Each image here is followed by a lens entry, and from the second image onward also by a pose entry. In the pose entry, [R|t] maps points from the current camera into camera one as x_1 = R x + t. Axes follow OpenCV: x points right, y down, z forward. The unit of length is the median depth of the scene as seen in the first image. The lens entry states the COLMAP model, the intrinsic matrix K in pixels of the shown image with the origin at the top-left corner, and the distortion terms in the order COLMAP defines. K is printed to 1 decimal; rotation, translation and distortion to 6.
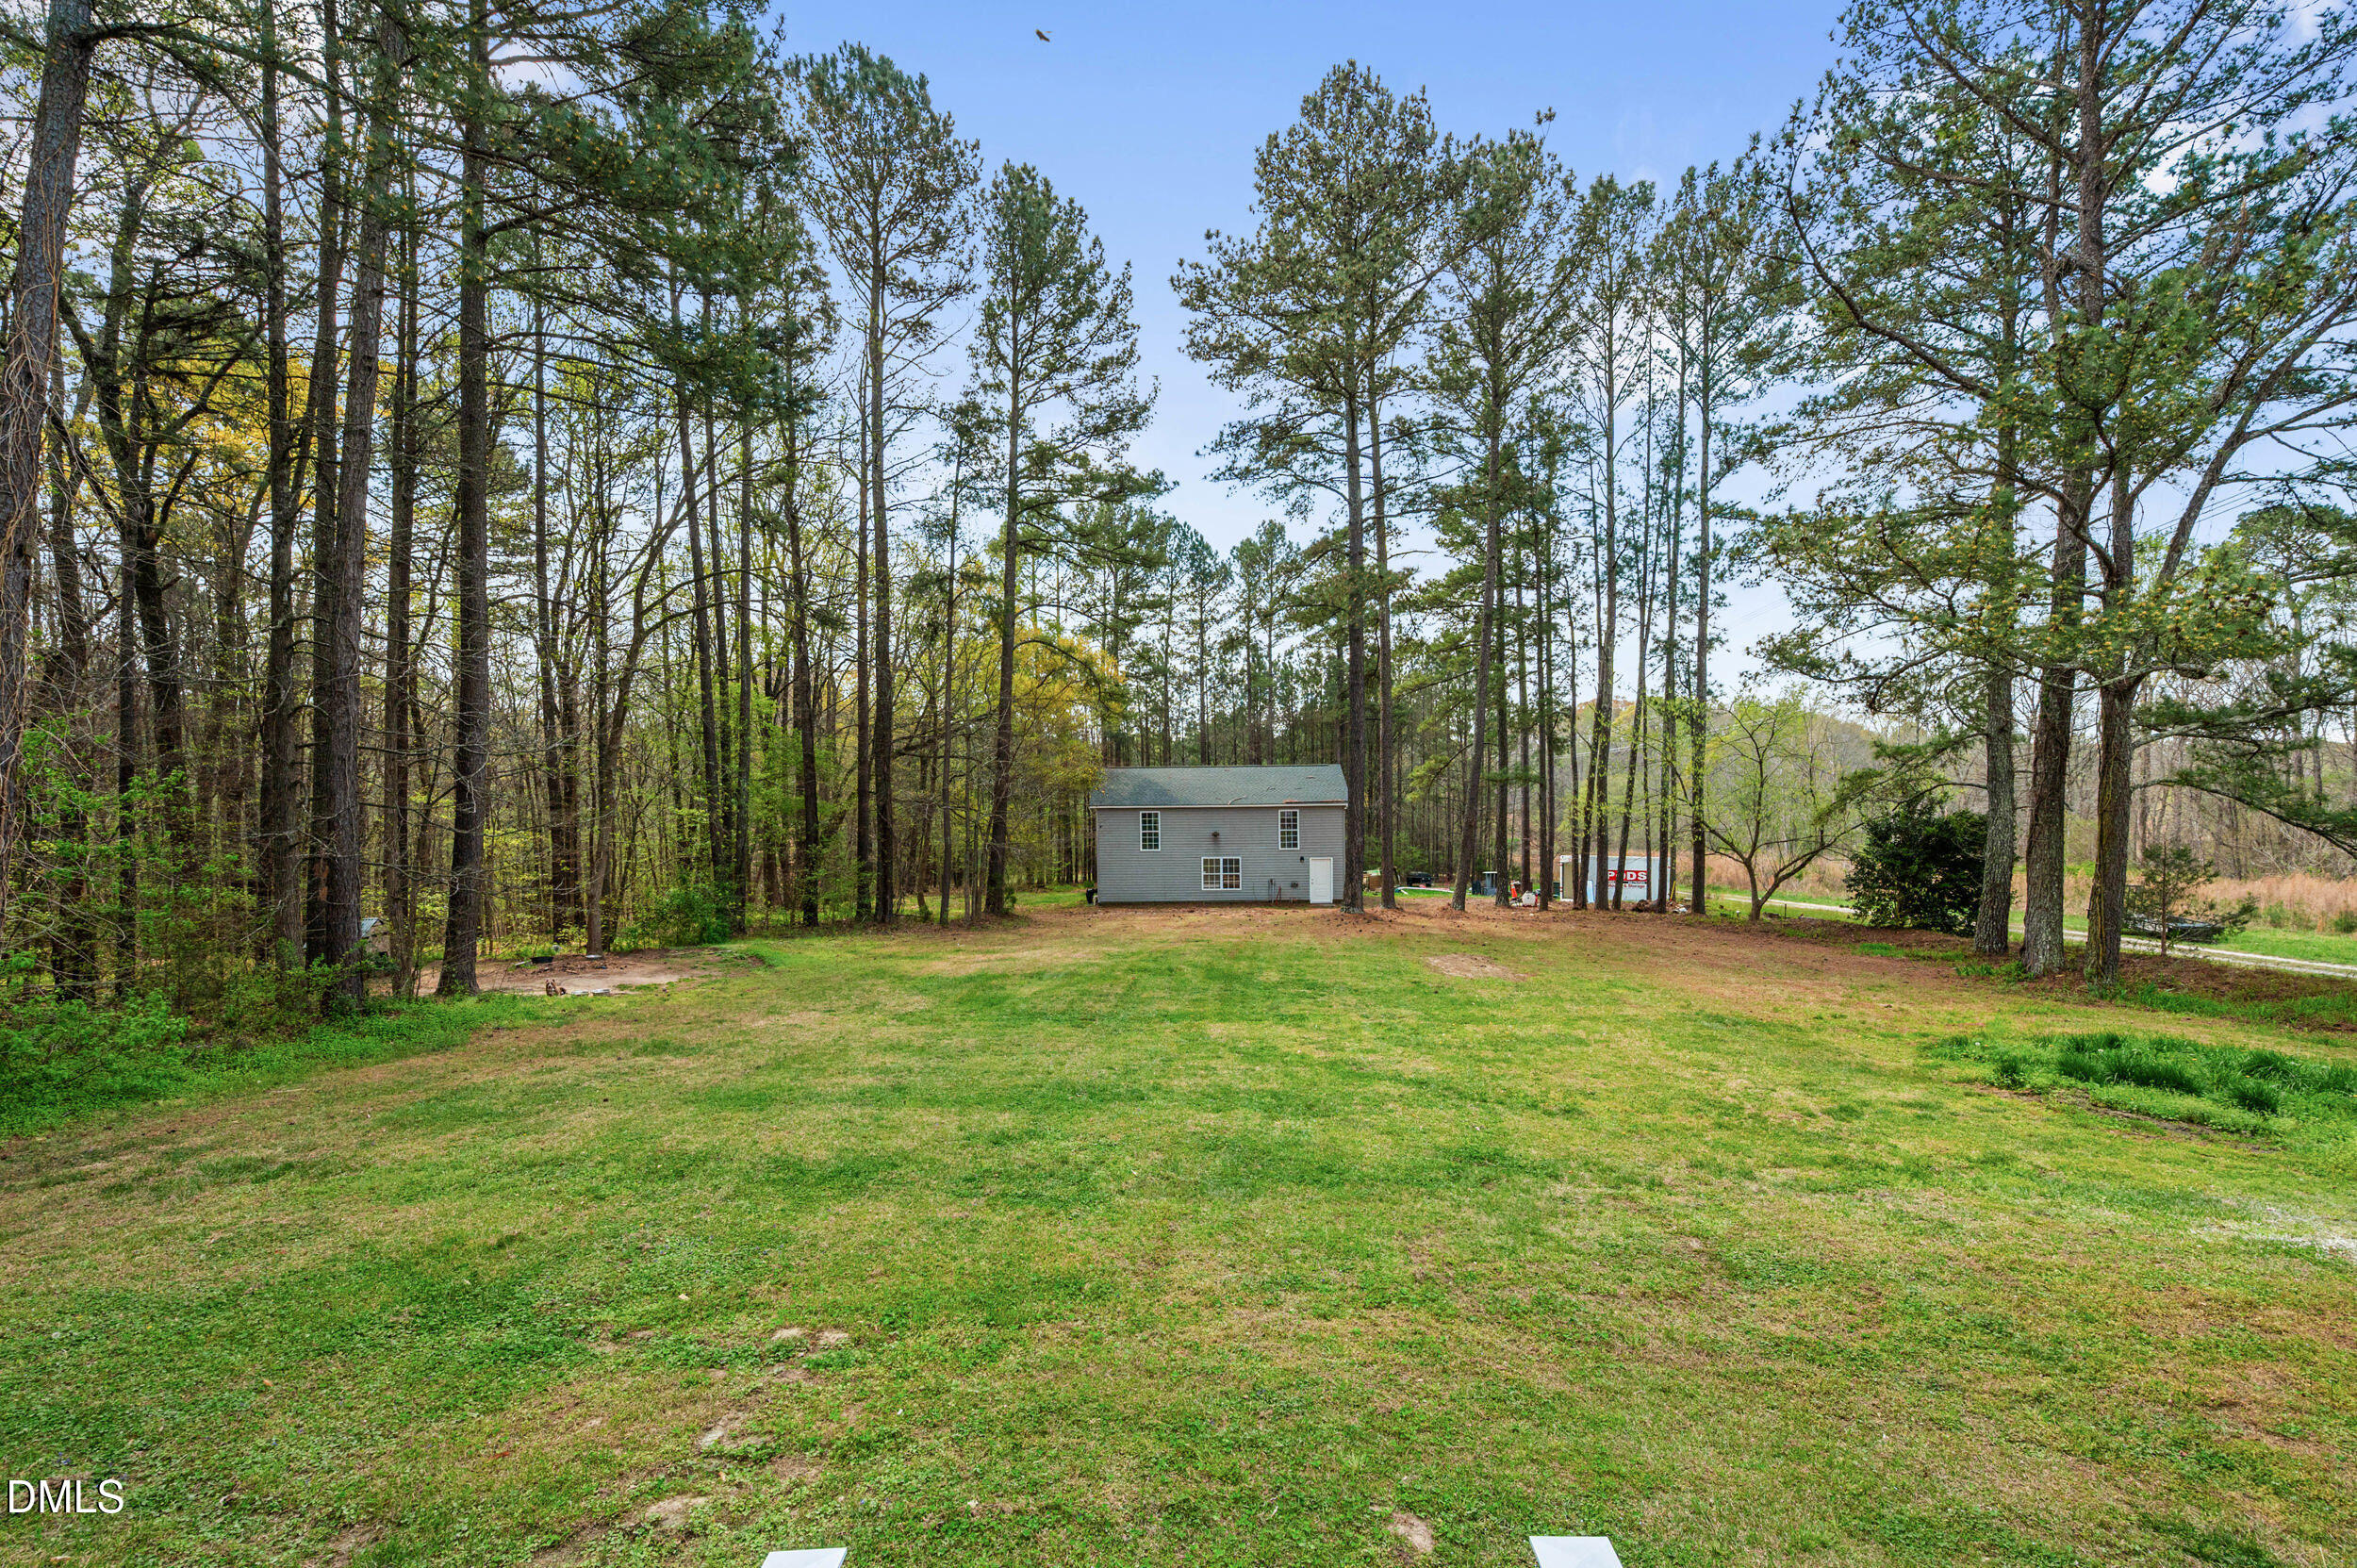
lens RADIAL K [[1057.4, 0, 1173.1], [0, 1057.4, 830.1], [0, 0, 1]] dist [-0.000664, -0.000193]
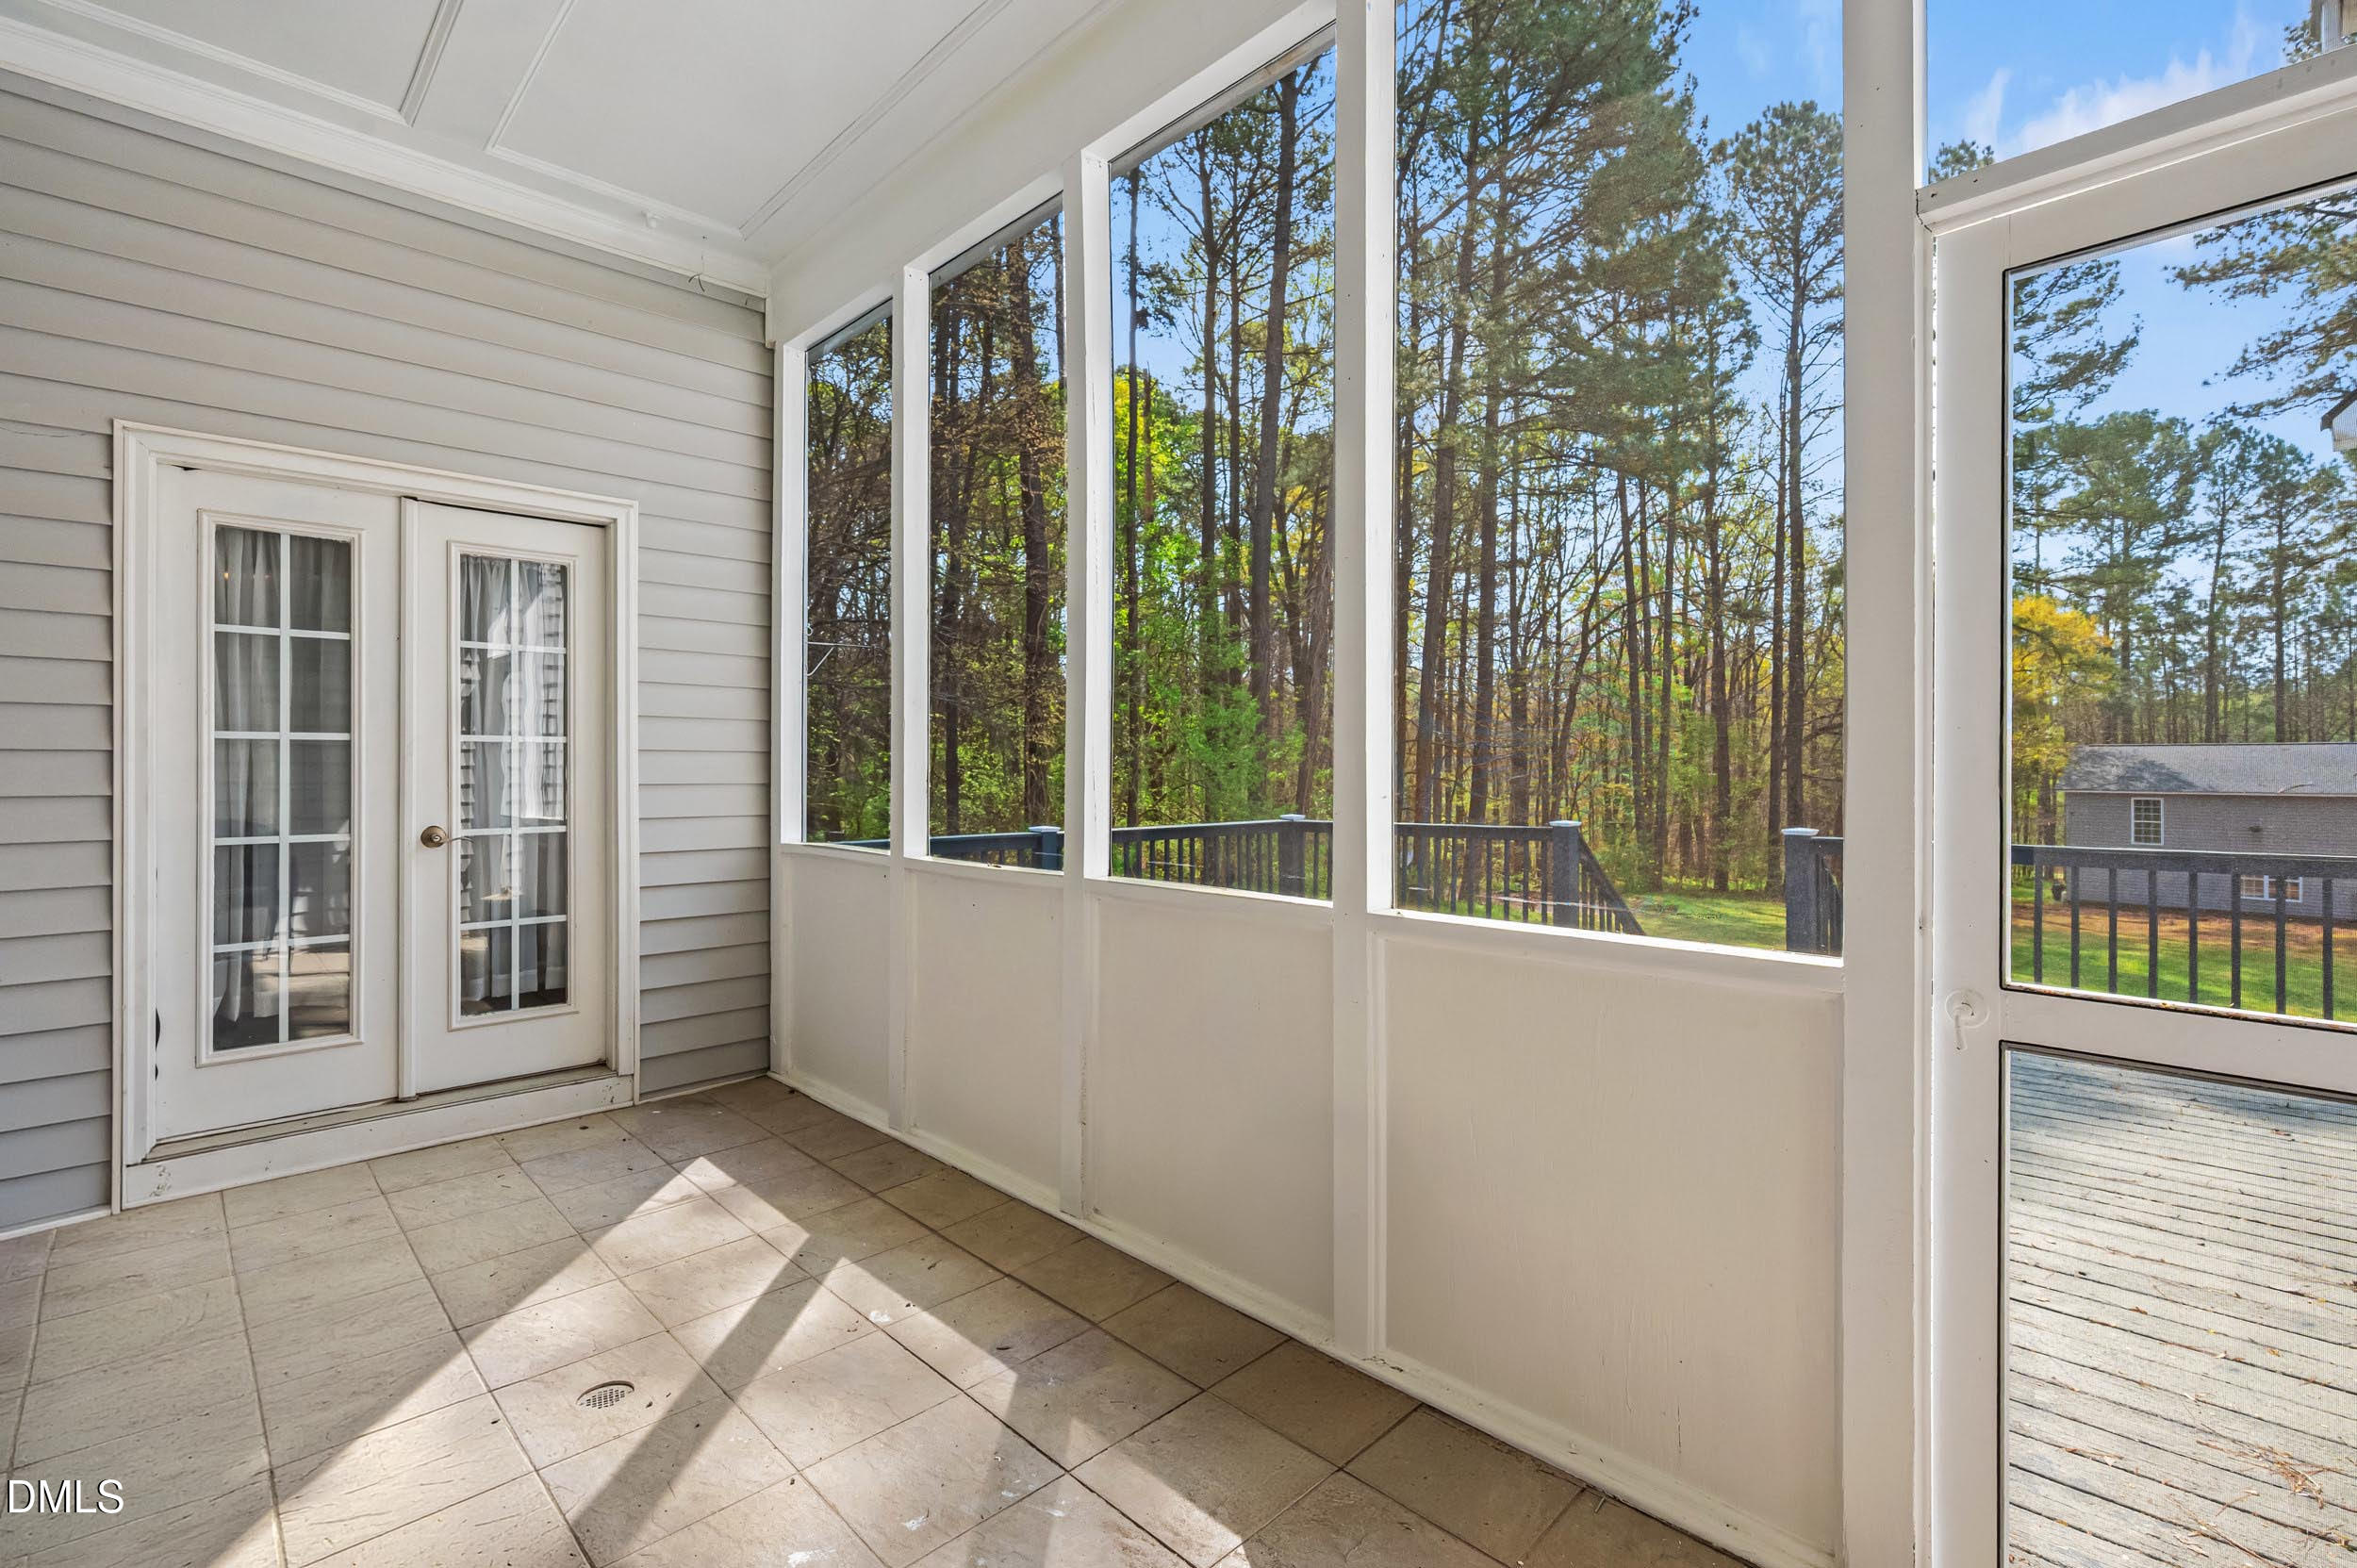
lens RADIAL K [[1077.7, 0, 1175.5], [0, 1077.7, 757.5], [0, 0, 1]] dist [0.000808, 0.000968]
pose [[0.690351, 0.001913, -0.723472, 0.077703], [-0.033545, 0.999006, -0.029368, 0.003059], [0.722696, 0.044543, 0.689729, -0.197493]]
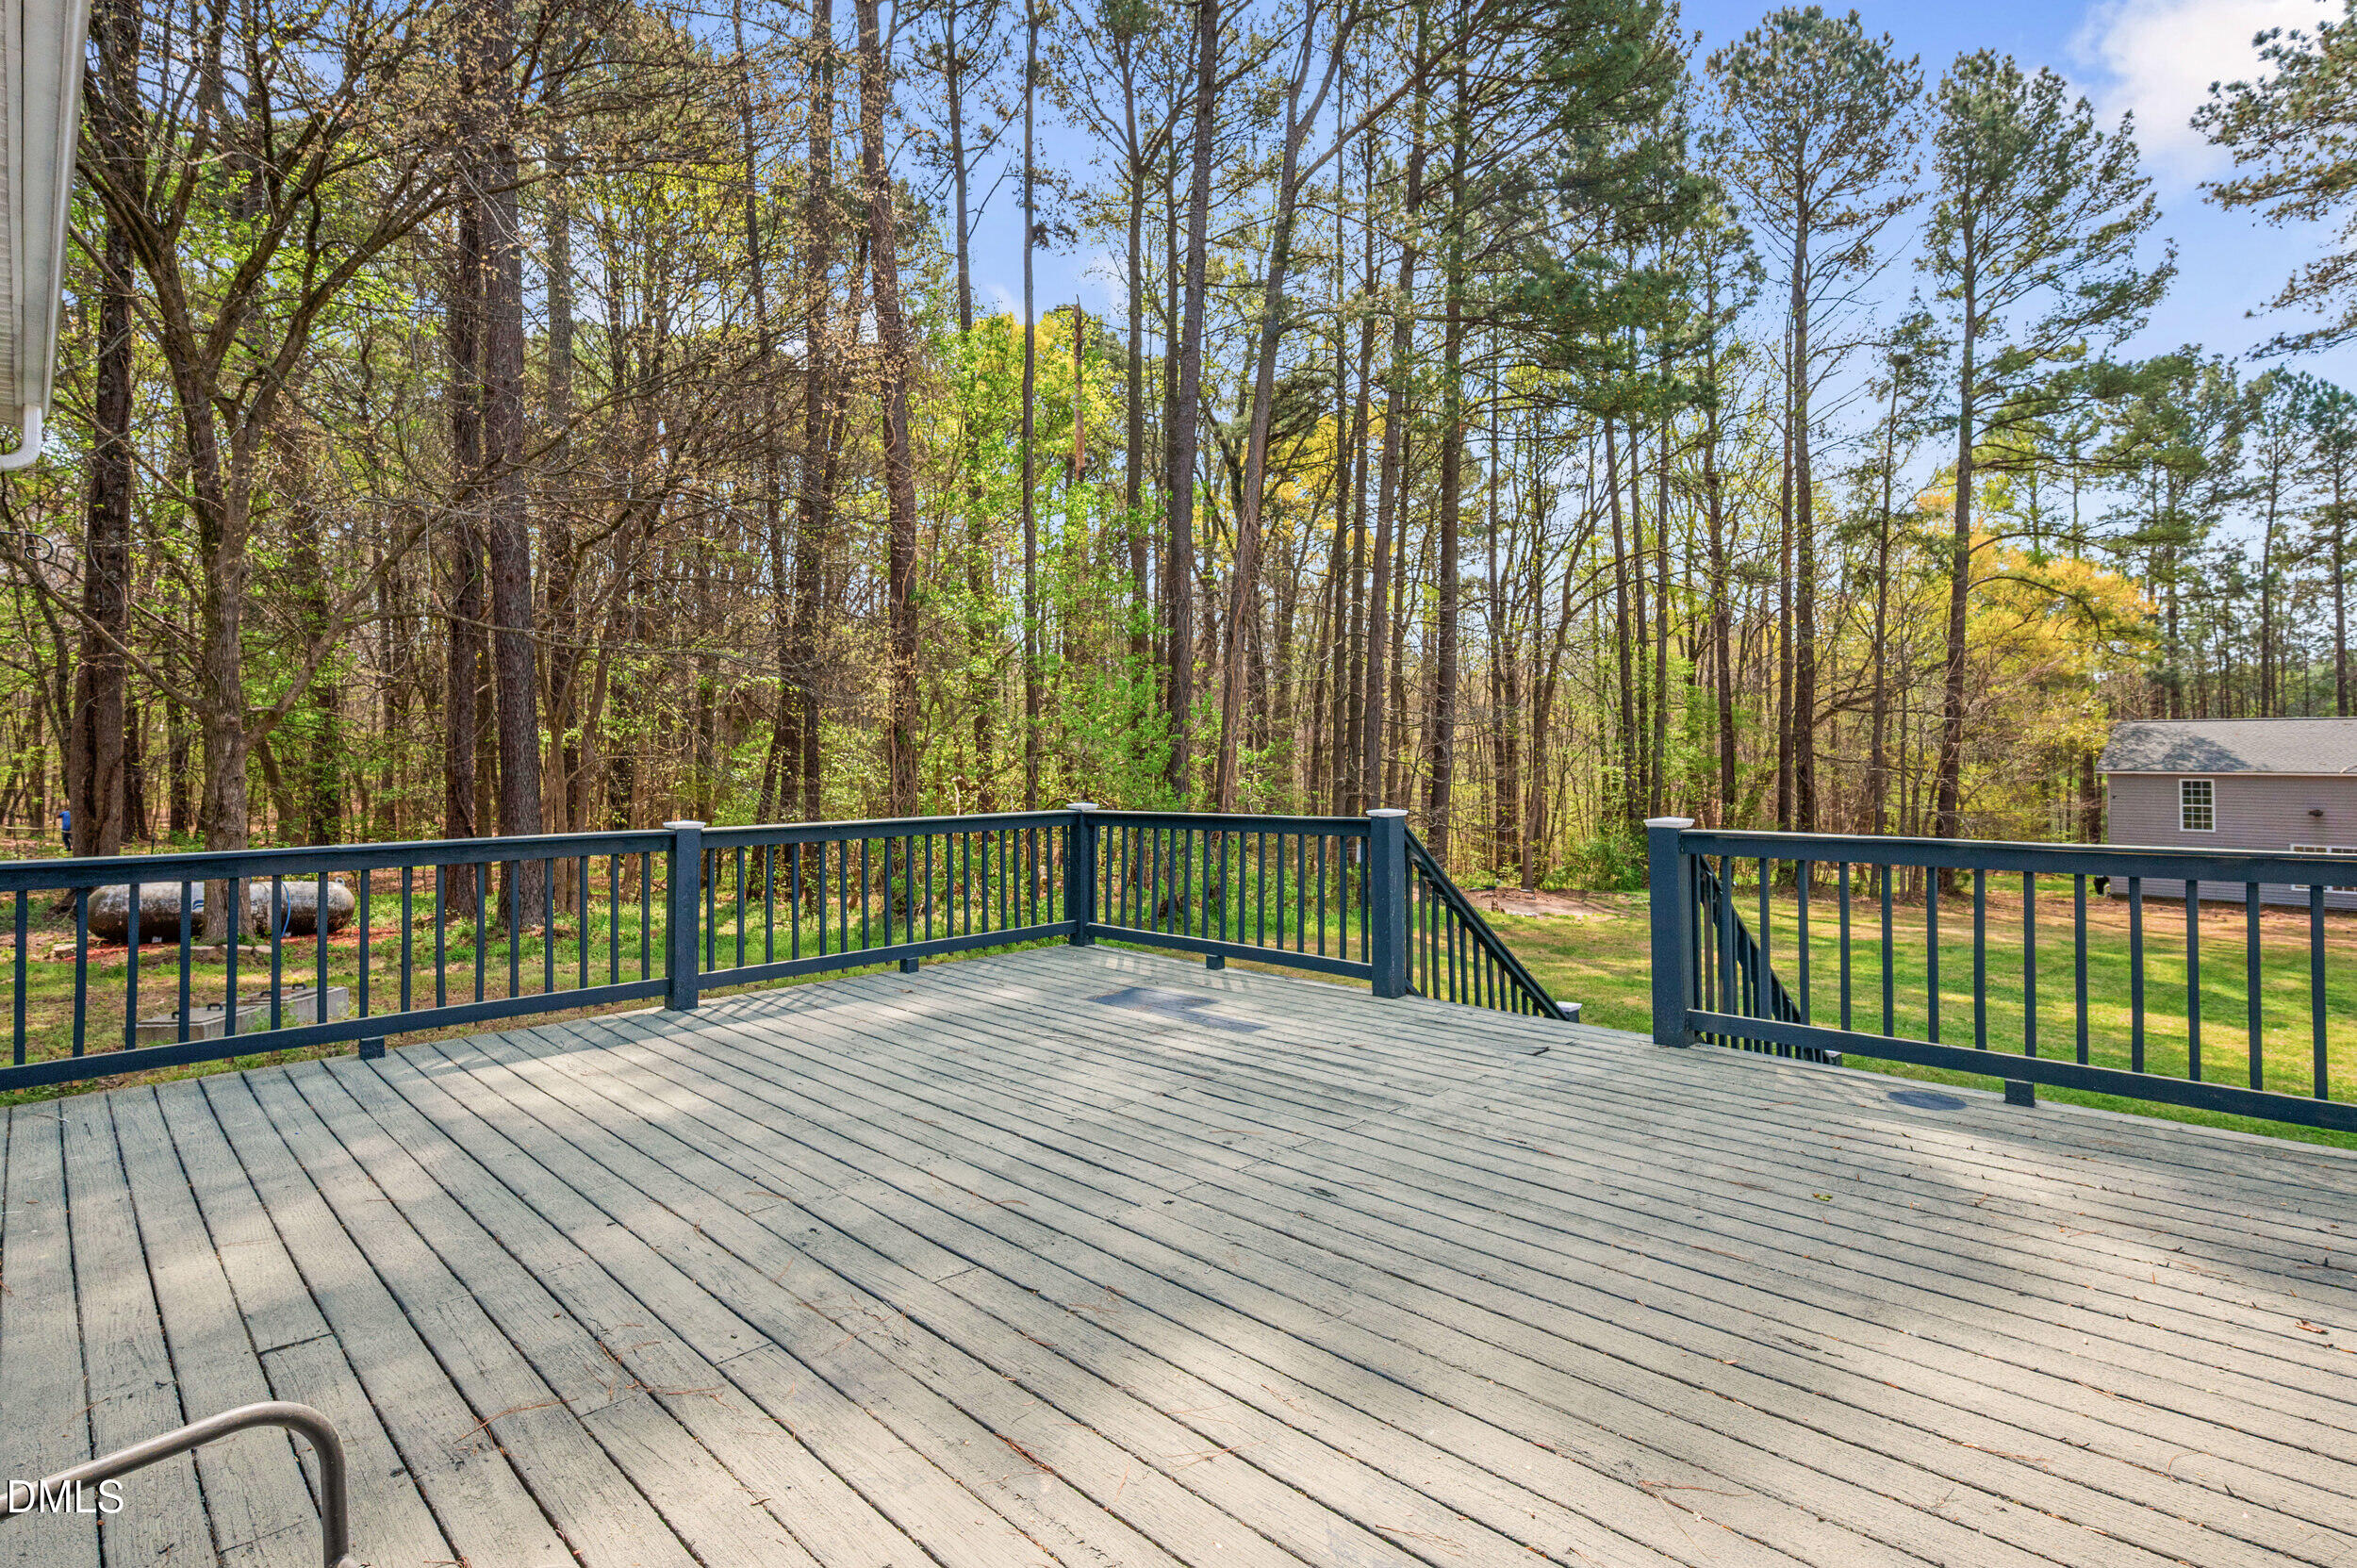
lens RADIAL K [[1162.3, 0, 1178.2], [0, 1162.3, 729.3], [0, 0, 1]] dist [0.000993, -0.001344]
pose [[0.697182, -0.010999, -0.716810, 0.079032], [-0.027129, 0.998761, -0.041711, 0.002856], [0.716381, 0.048526, 0.696020, -0.132808]]
